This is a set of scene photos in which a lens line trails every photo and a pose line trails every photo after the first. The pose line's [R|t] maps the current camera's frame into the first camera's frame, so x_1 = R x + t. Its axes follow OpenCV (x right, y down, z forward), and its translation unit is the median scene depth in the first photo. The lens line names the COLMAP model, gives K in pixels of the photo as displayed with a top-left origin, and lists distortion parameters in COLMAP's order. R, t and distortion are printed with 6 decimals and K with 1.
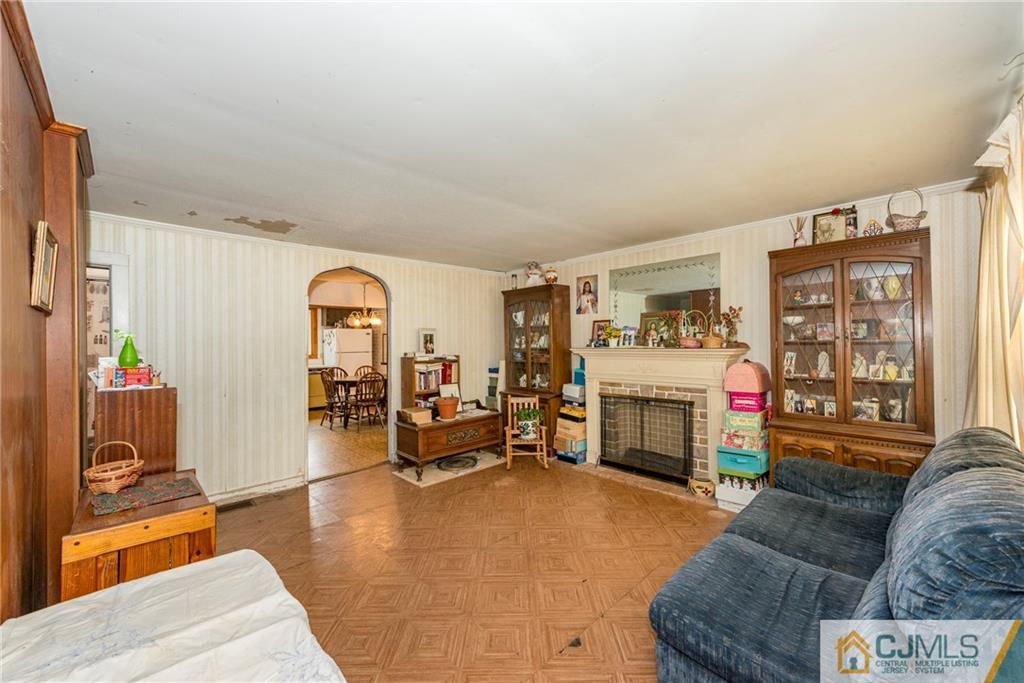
lens RADIAL K [[400.9, 0, 507.3], [0, 400.9, 339.4], [0, 0, 1]] dist [0.002301, 0.000058]
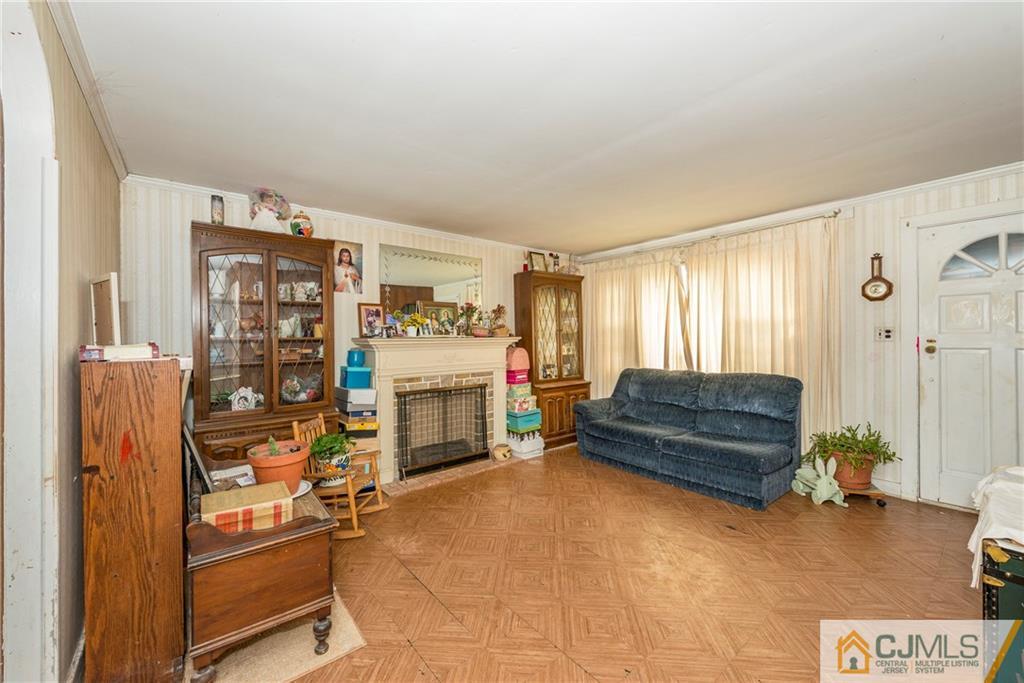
lens RADIAL K [[400.9, 0, 507.3], [0, 400.9, 339.4], [0, 0, 1]] dist [0.002301, 0.000058]
pose [[0.067881, 0.007927, 0.997662, -0.647457], [-0.002364, 0.999967, -0.007784, 0.034883], [-0.997691, -0.001830, 0.067897, 0.813728]]
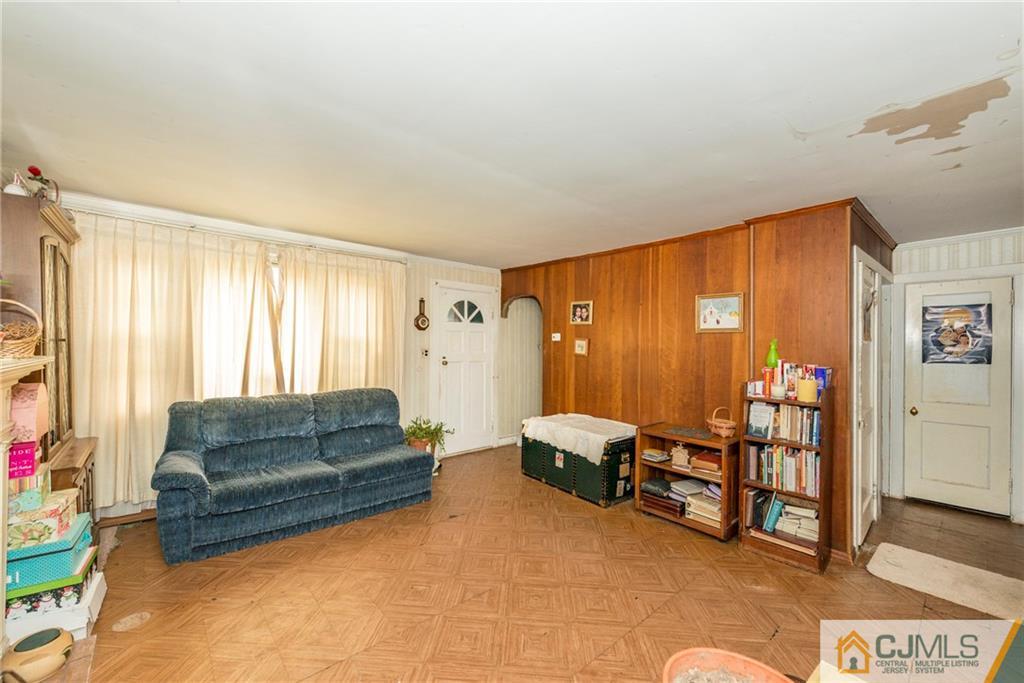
lens RADIAL K [[401.7, 0, 511.5], [0, 401.7, 346.5], [0, 0, 1]] dist [0.010111, -0.000008]
pose [[-0.999410, -0.001965, 0.034301, -0.070408], [-0.002505, 0.999873, -0.015717, 0.013932], [-0.034266, -0.015794, -0.999288, 1.312993]]
